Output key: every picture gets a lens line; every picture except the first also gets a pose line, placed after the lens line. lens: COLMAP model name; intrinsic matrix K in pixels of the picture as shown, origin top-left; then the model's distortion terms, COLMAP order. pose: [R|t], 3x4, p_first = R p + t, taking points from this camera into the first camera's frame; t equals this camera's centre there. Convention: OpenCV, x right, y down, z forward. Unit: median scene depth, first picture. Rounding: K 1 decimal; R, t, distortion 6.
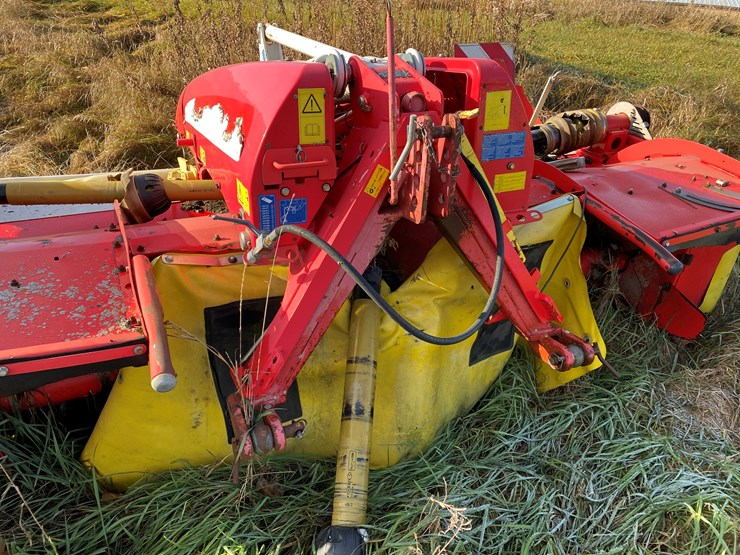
lens RADIAL K [[563.0, 0, 363.6], [0, 563.0, 280.4], [0, 0, 1]] dist [0.043174, -0.041481]
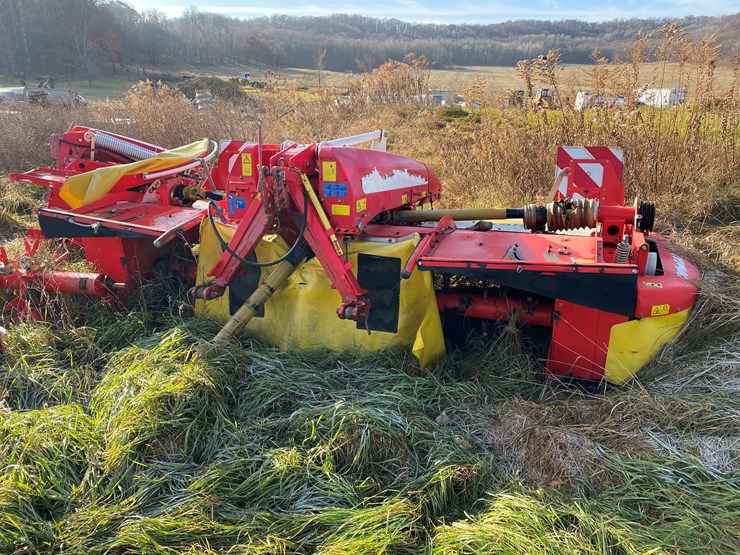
lens RADIAL K [[563.0, 0, 365.7], [0, 563.0, 281.8], [0, 0, 1]] dist [0.043174, -0.041481]
pose [[0.684646, 0.194792, -0.702365, 1.511576], [-0.308297, 0.950575, -0.036889, 0.087339], [0.660464, 0.241793, 0.710861, -0.193102]]
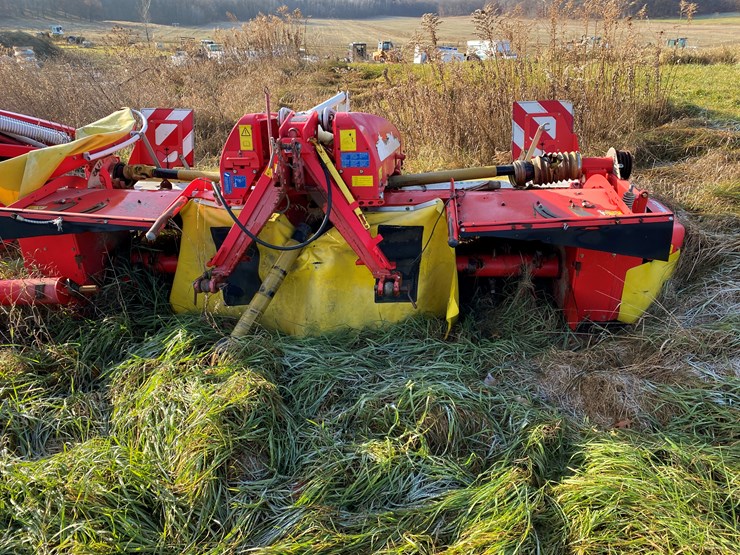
lens RADIAL K [[563.0, 0, 373.3], [0, 563.0, 269.9], [0, 0, 1]] dist [0.043174, -0.041481]
pose [[0.860626, 0.140463, -0.489483, 1.071555], [-0.188892, 0.980688, -0.050697, 0.164252], [0.472909, 0.136091, 0.870538, -0.428555]]
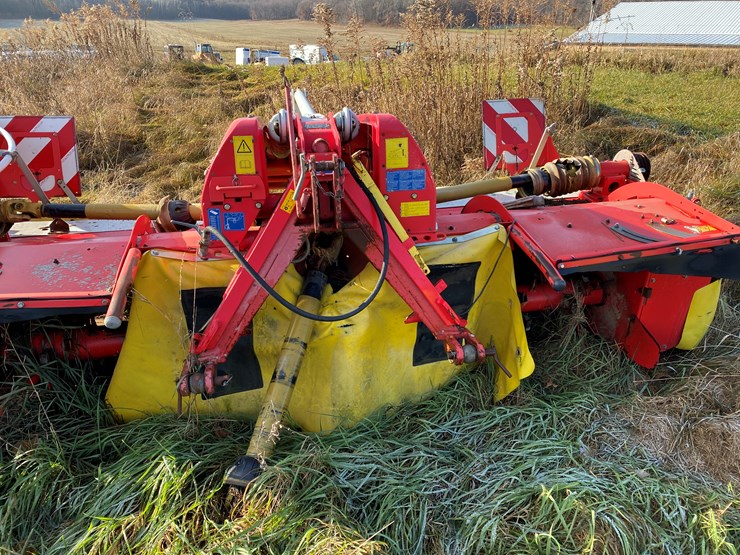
lens RADIAL K [[563.0, 0, 366.5], [0, 563.0, 282.3], [0, 0, 1]] dist [0.043174, -0.041481]
pose [[0.970232, 0.053786, -0.236129, 0.415010], [-0.073600, 0.994395, -0.075910, 0.085339], [0.230723, 0.091029, 0.968752, -0.210175]]
